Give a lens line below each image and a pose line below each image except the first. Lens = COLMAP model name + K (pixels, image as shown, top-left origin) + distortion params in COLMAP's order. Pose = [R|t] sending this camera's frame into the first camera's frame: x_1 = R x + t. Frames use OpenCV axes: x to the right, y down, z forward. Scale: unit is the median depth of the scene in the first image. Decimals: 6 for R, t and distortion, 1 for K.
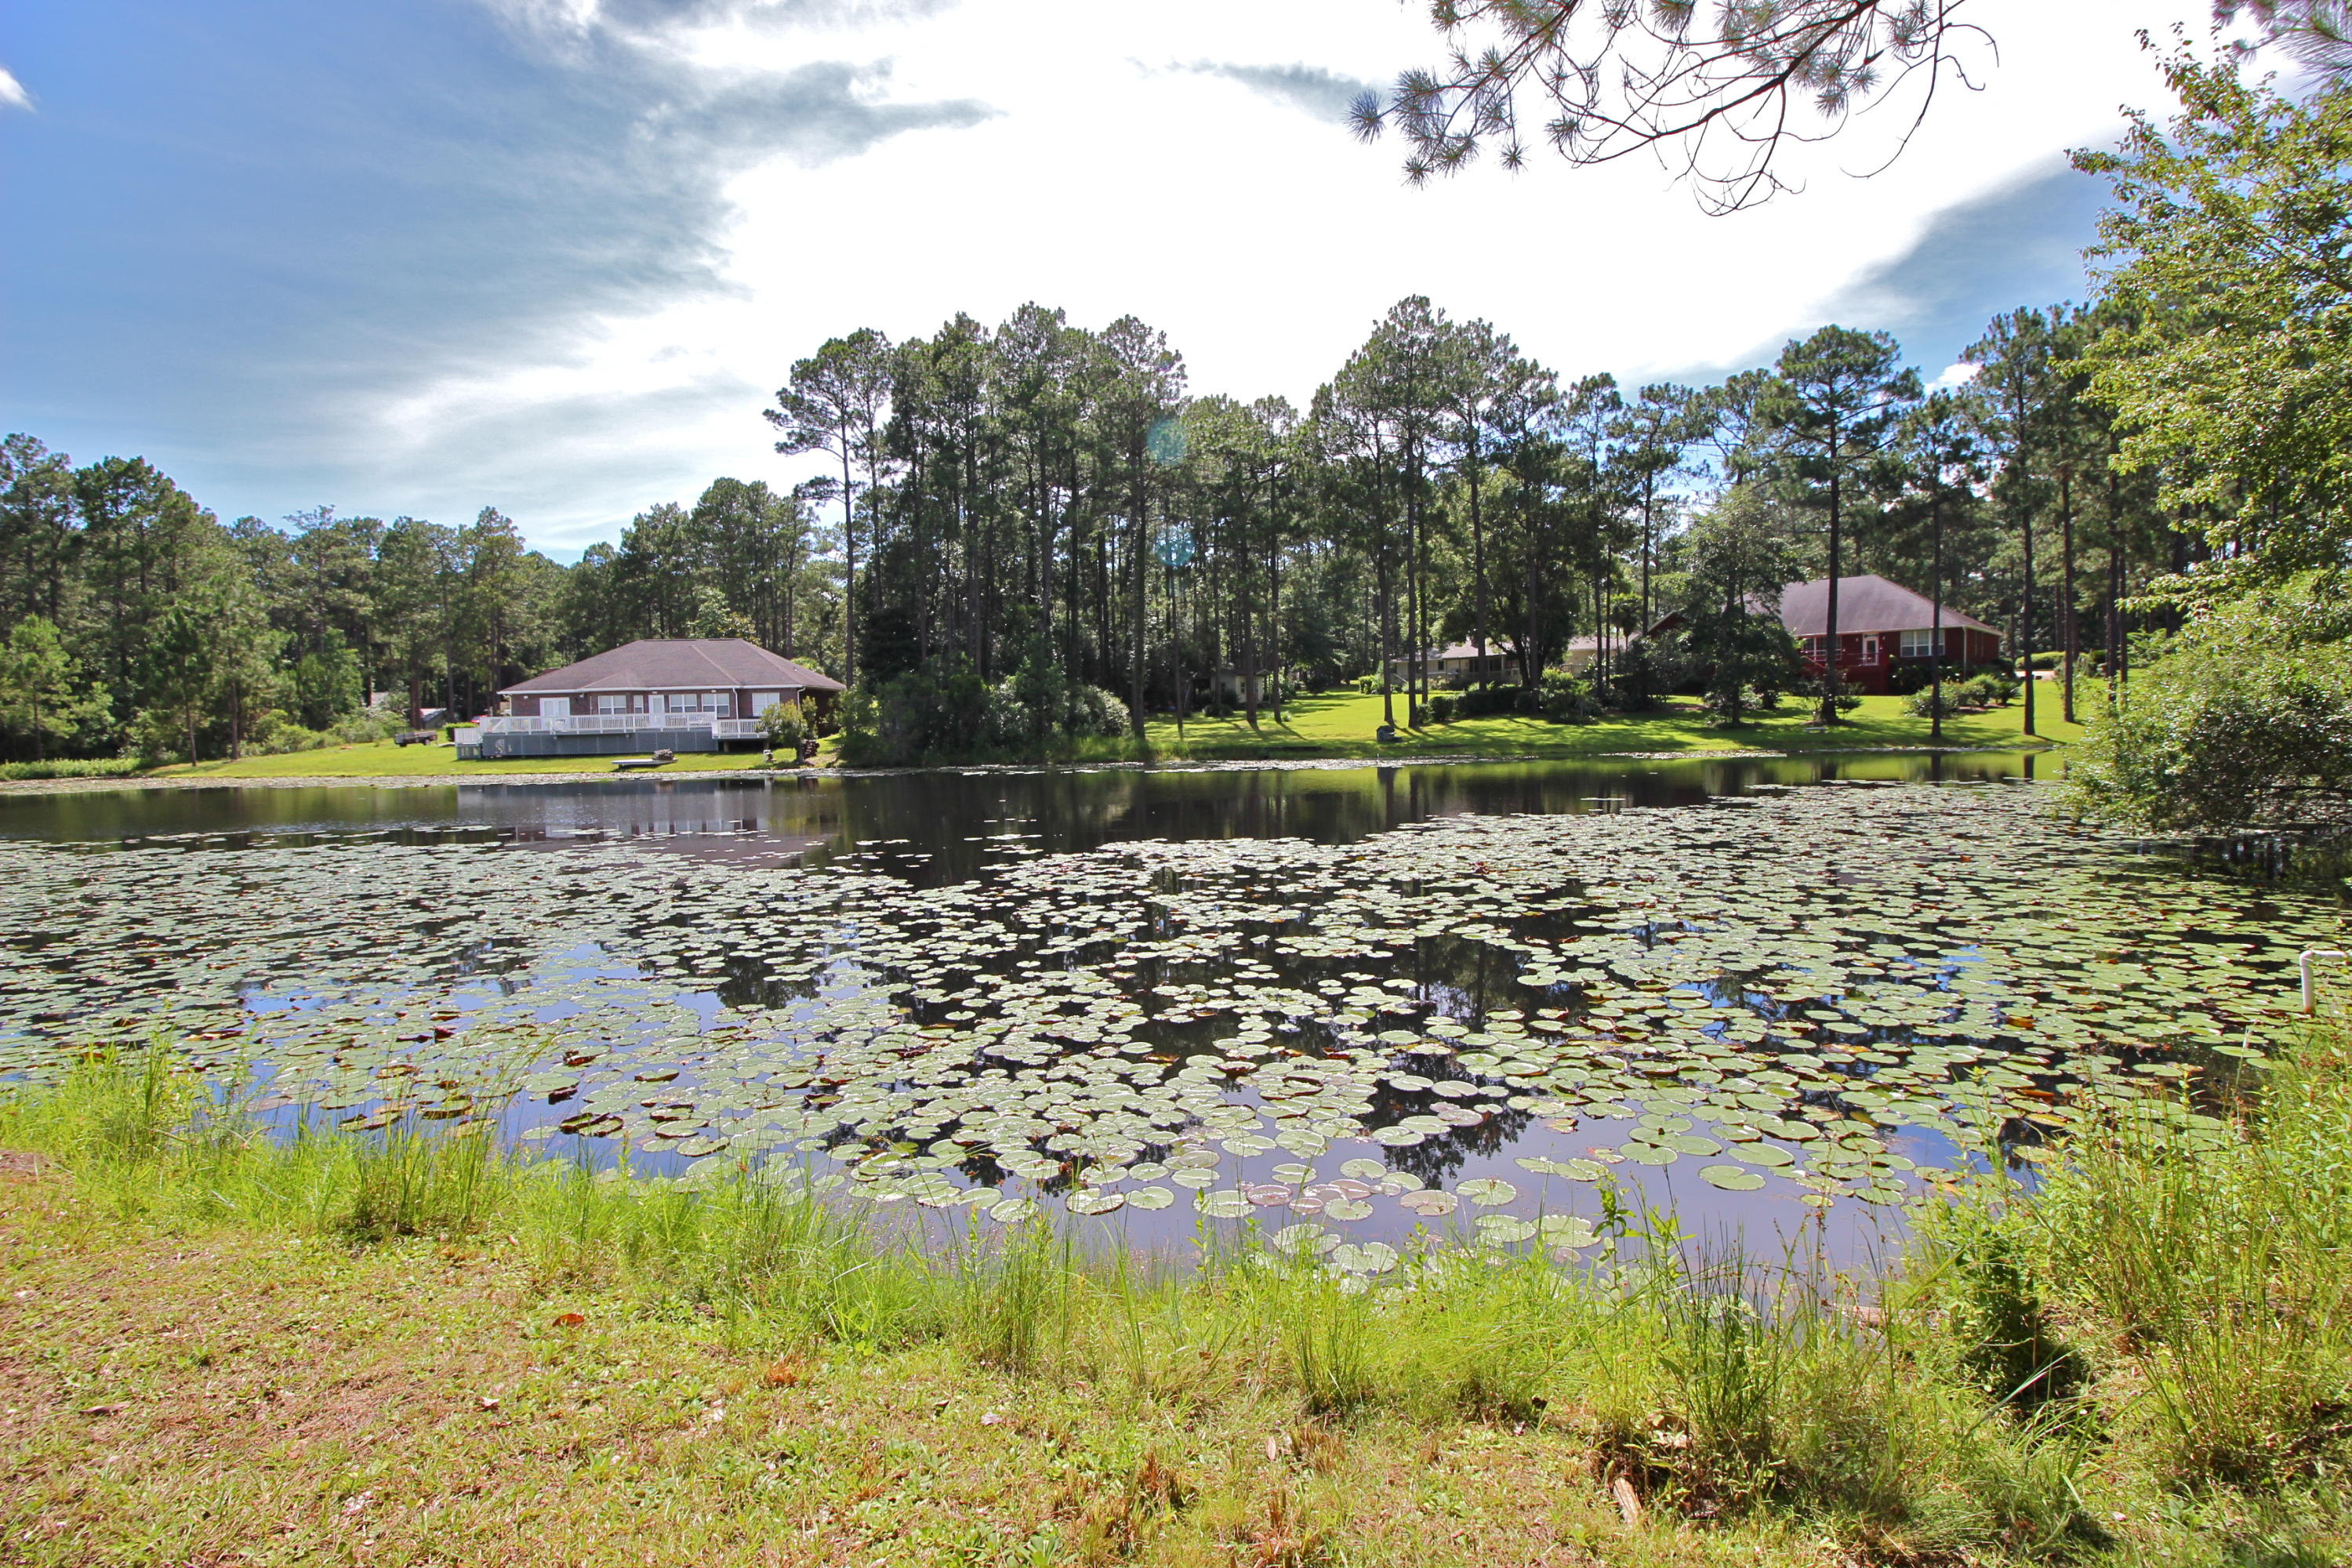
lens RADIAL K [[1083.3, 0, 1181.1], [0, 1083.3, 760.0], [0, 0, 1]] dist [0.000063, -0.012082]
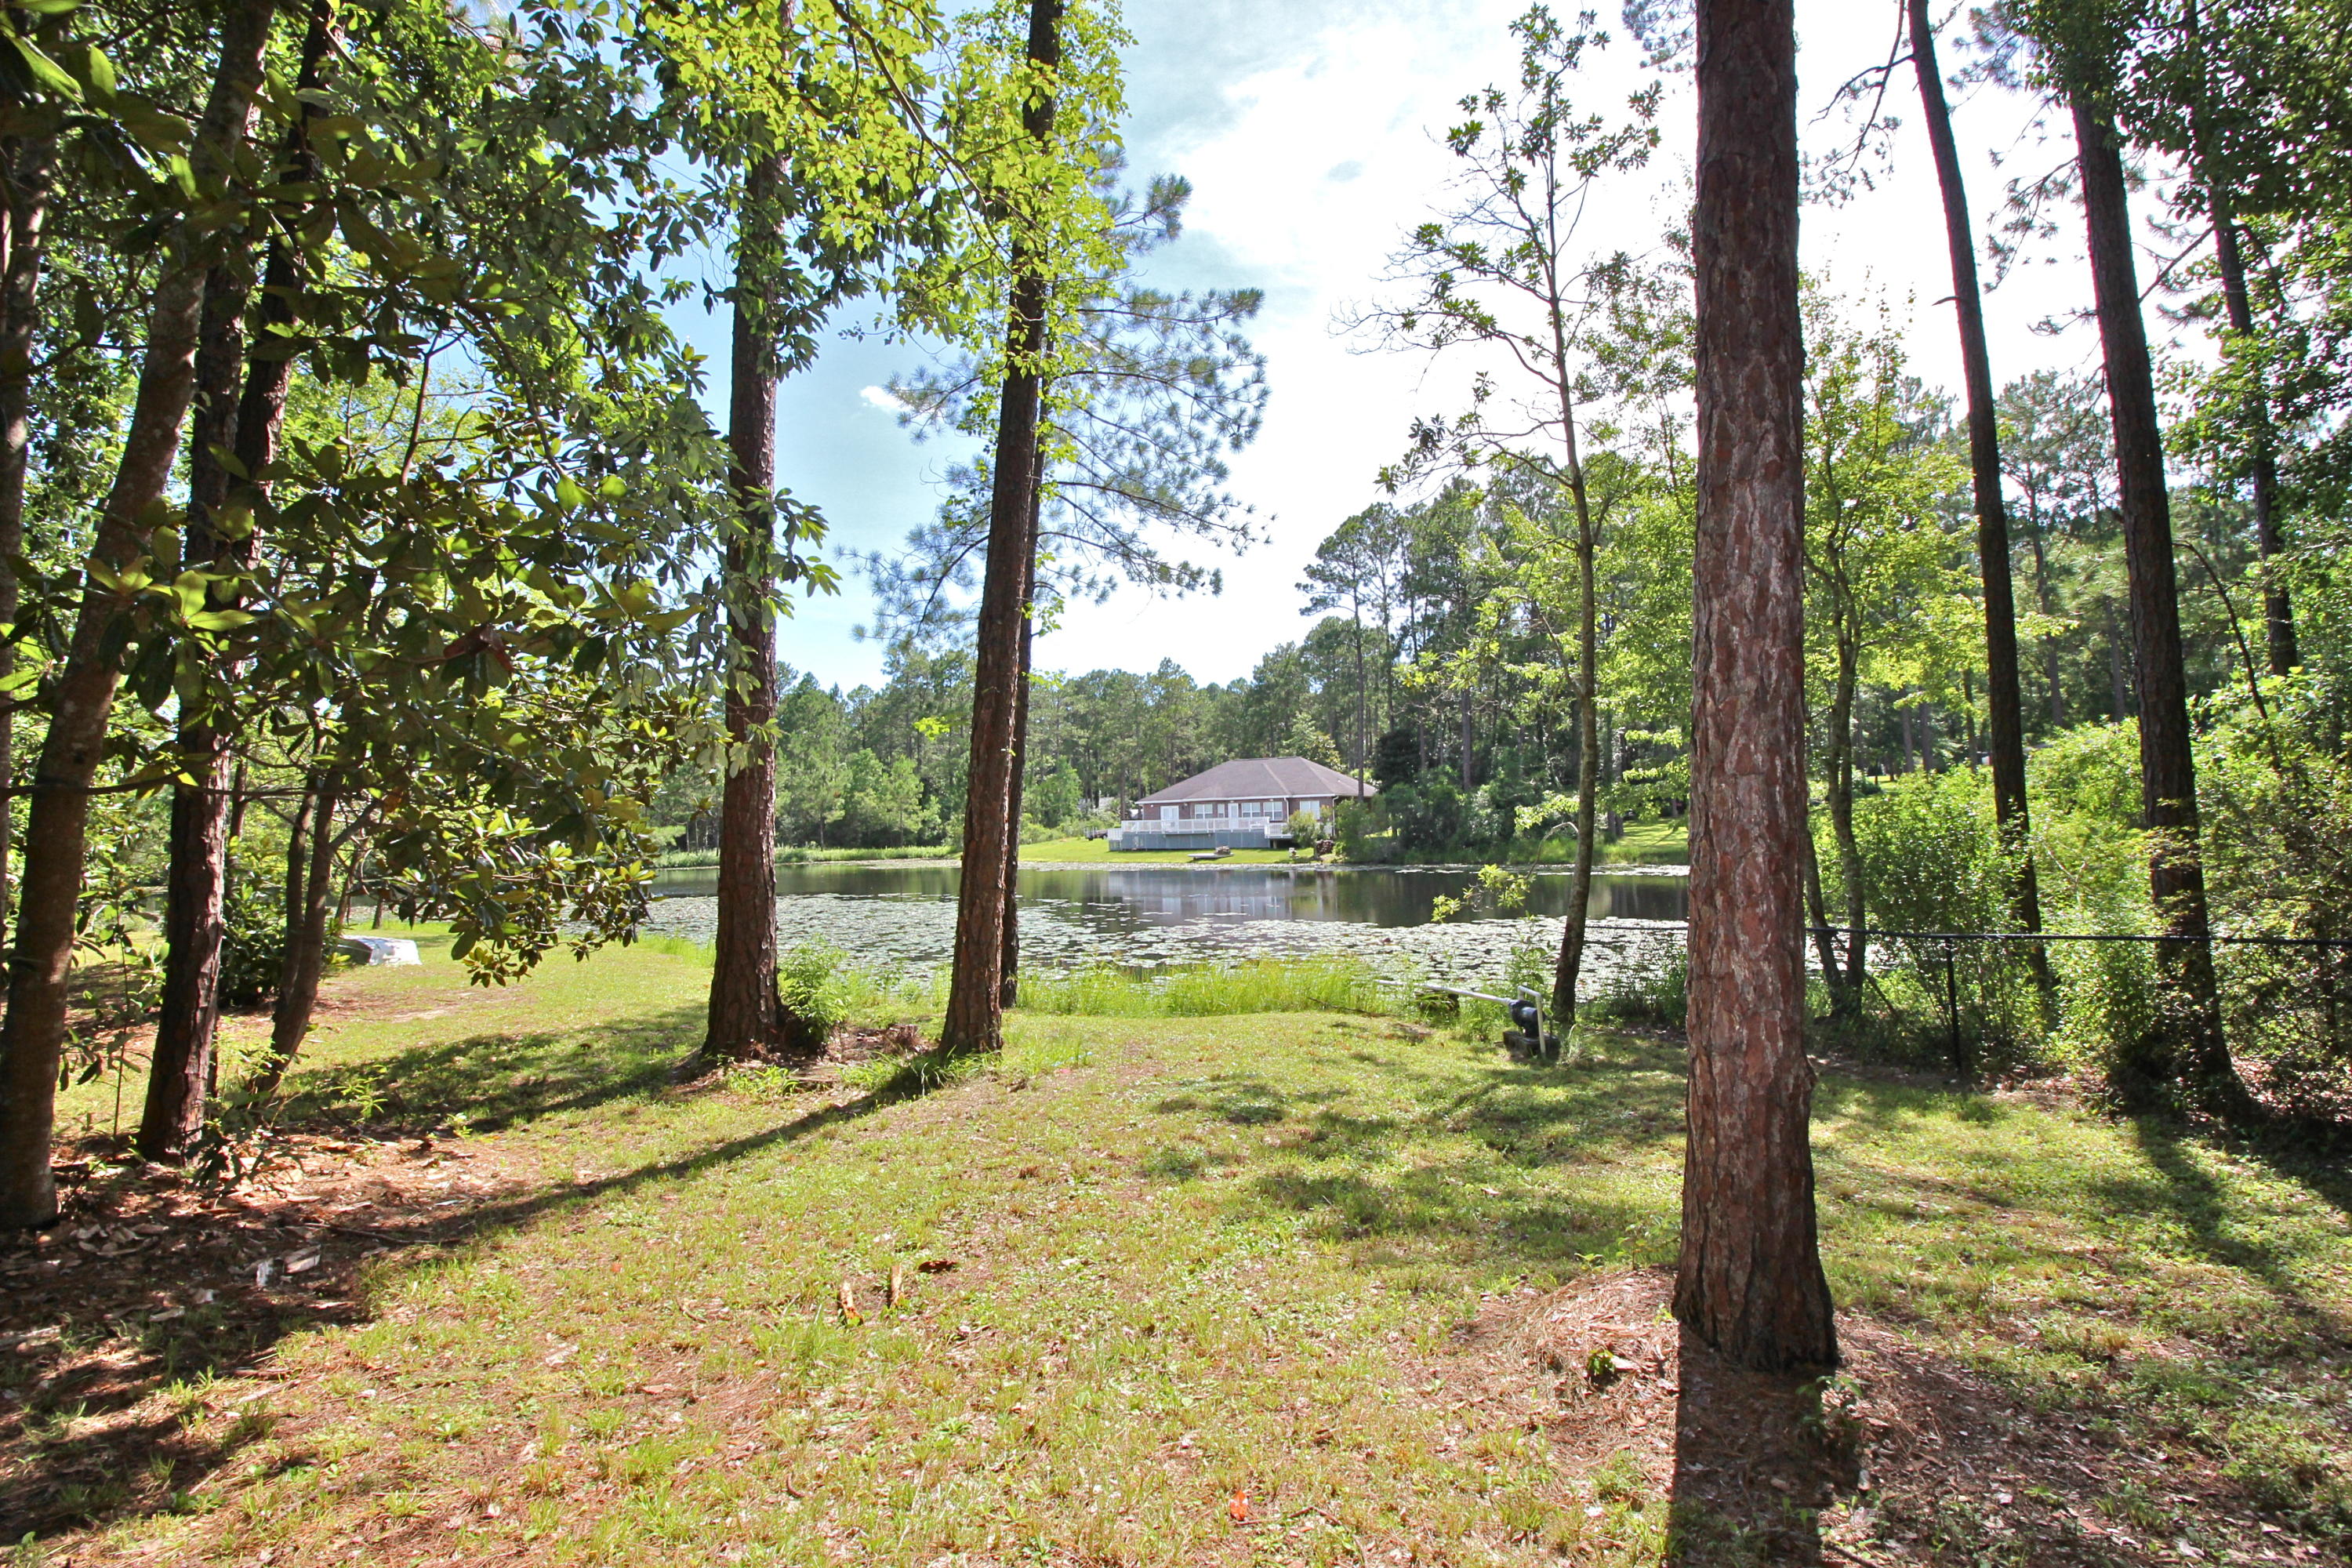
lens RADIAL K [[1083.3, 0, 1181.1], [0, 1083.3, 760.0], [0, 0, 1]] dist [0.000063, -0.012082]
pose [[0.824347, -0.031144, -0.565227, 0.198331], [-0.017584, 0.996595, -0.080557, -0.006522], [0.565811, 0.076346, 0.820993, -0.103668]]
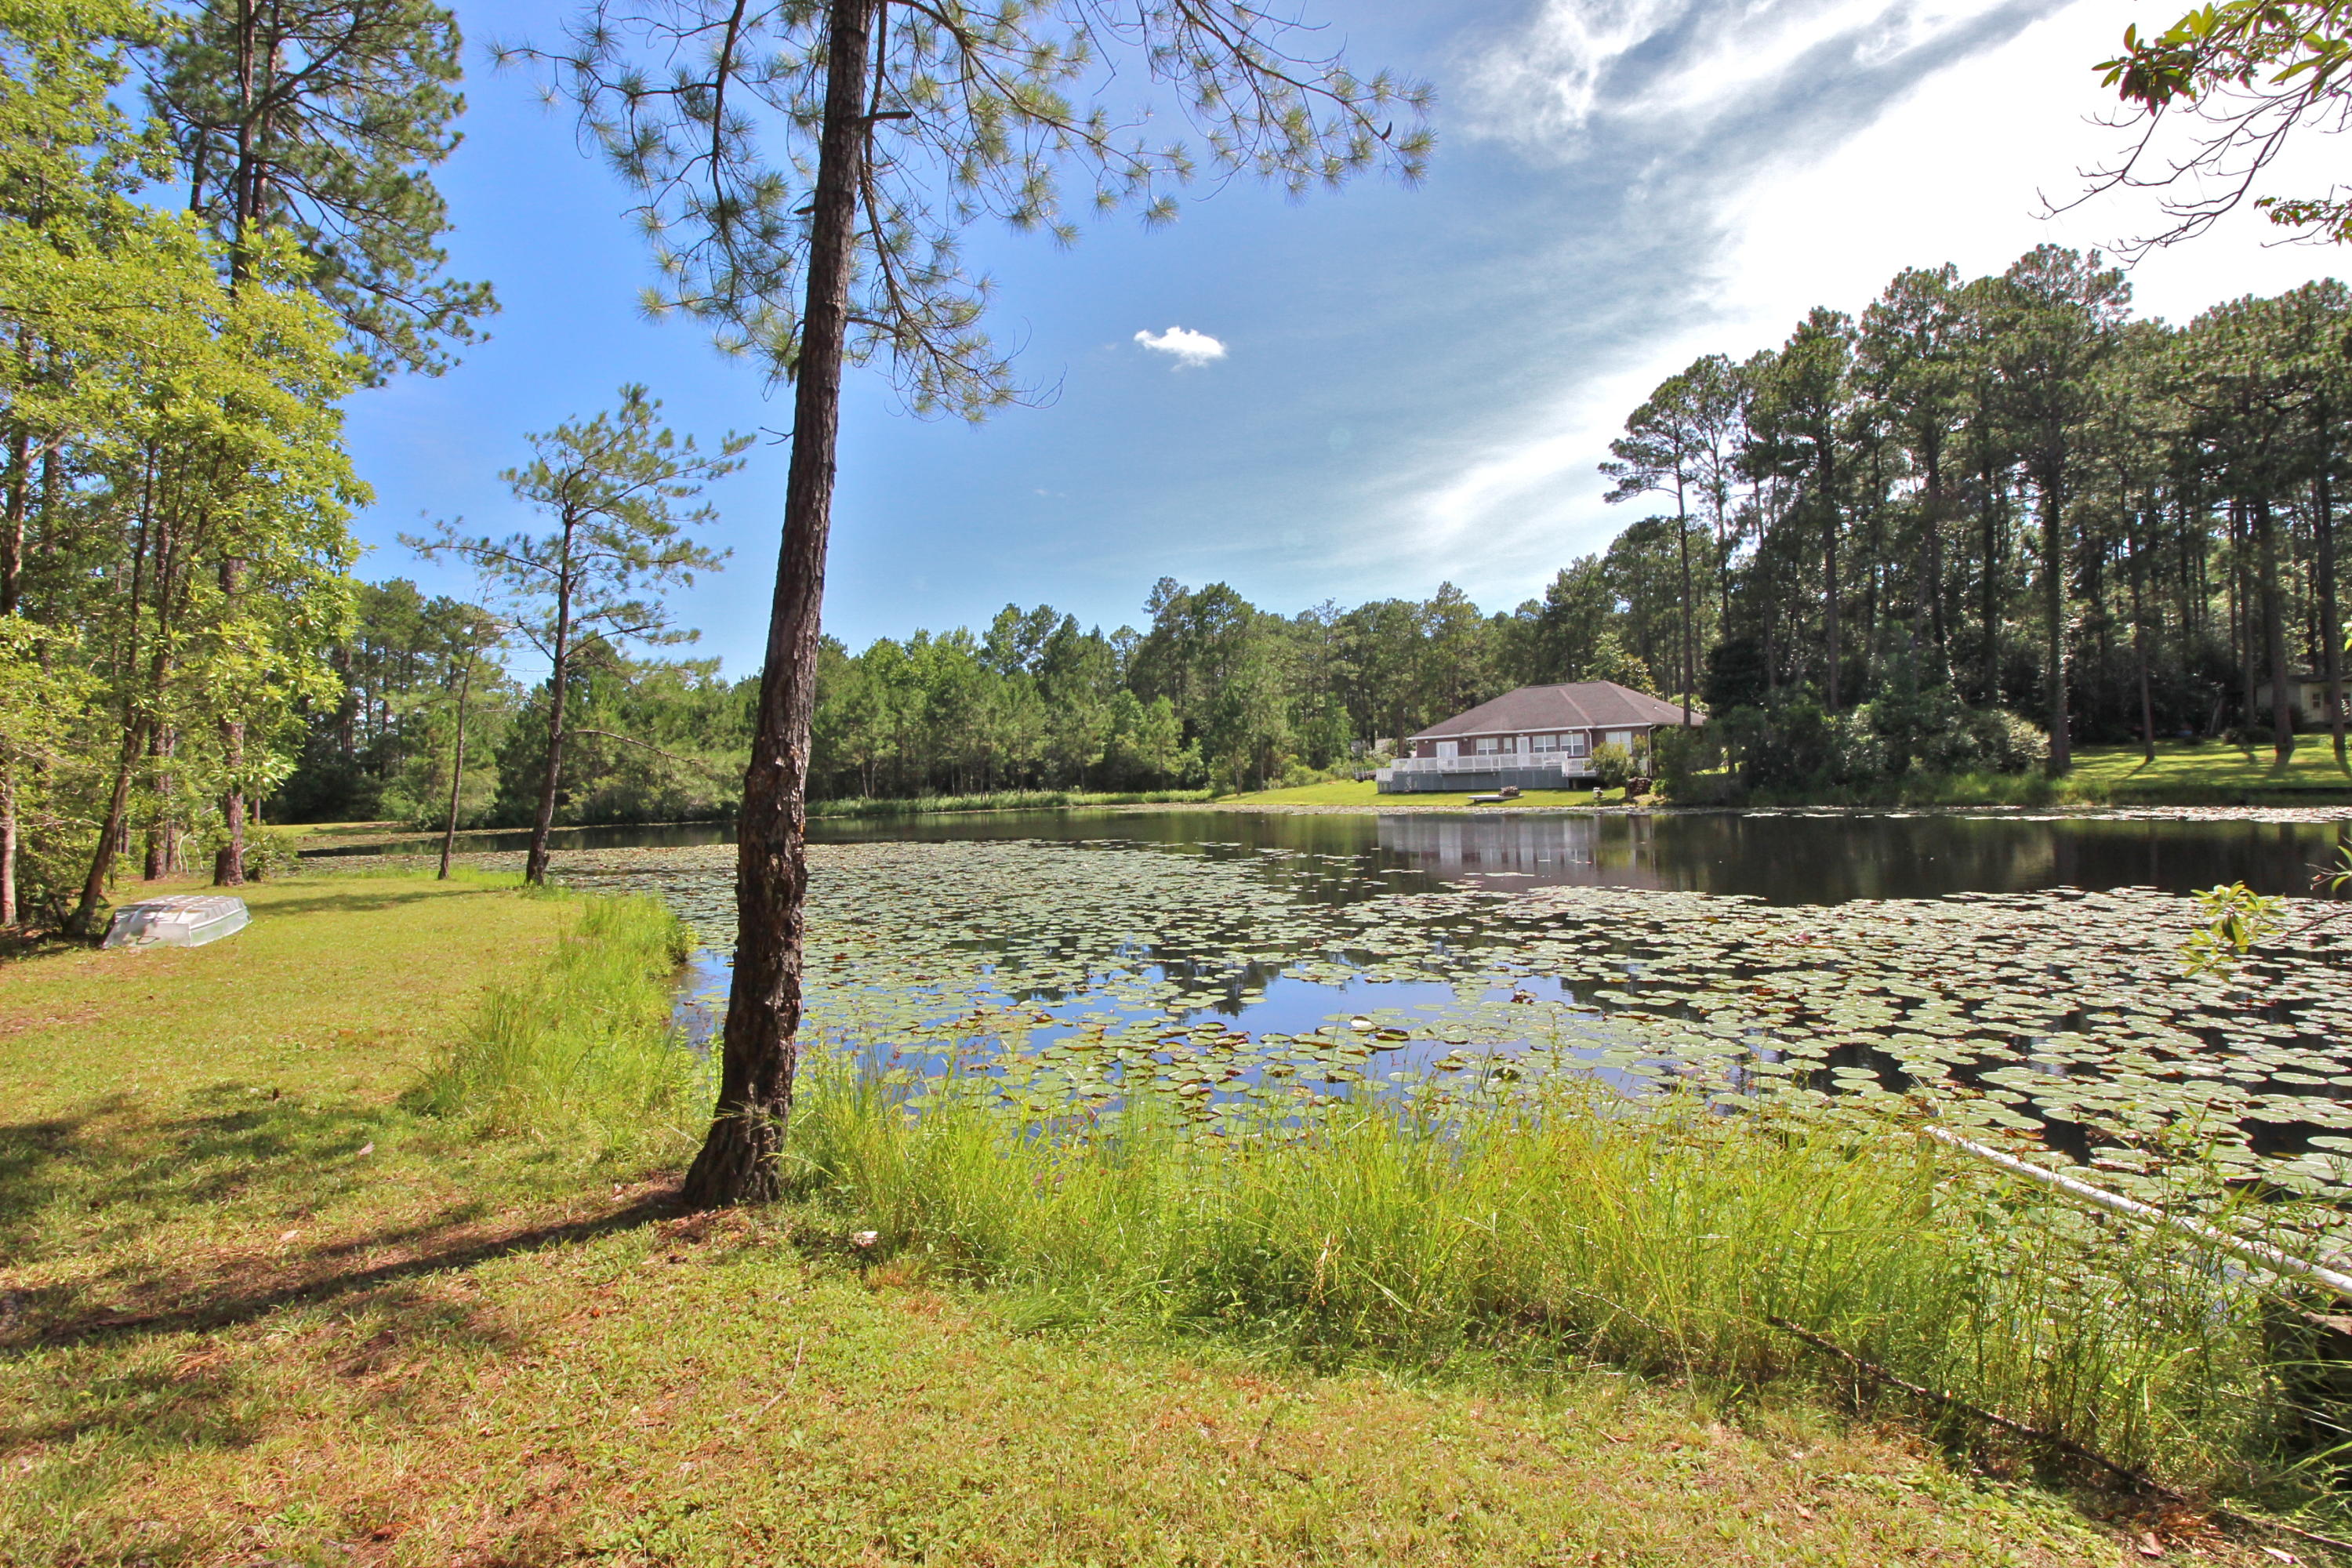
lens RADIAL K [[1083.3, 0, 1181.1], [0, 1083.3, 760.0], [0, 0, 1]] dist [0.000063, -0.012082]
pose [[0.650255, -0.012304, -0.759617, 0.129703], [-0.012816, 0.999549, -0.027161, -0.001905], [0.759608, 0.027397, 0.649804, 0.014657]]
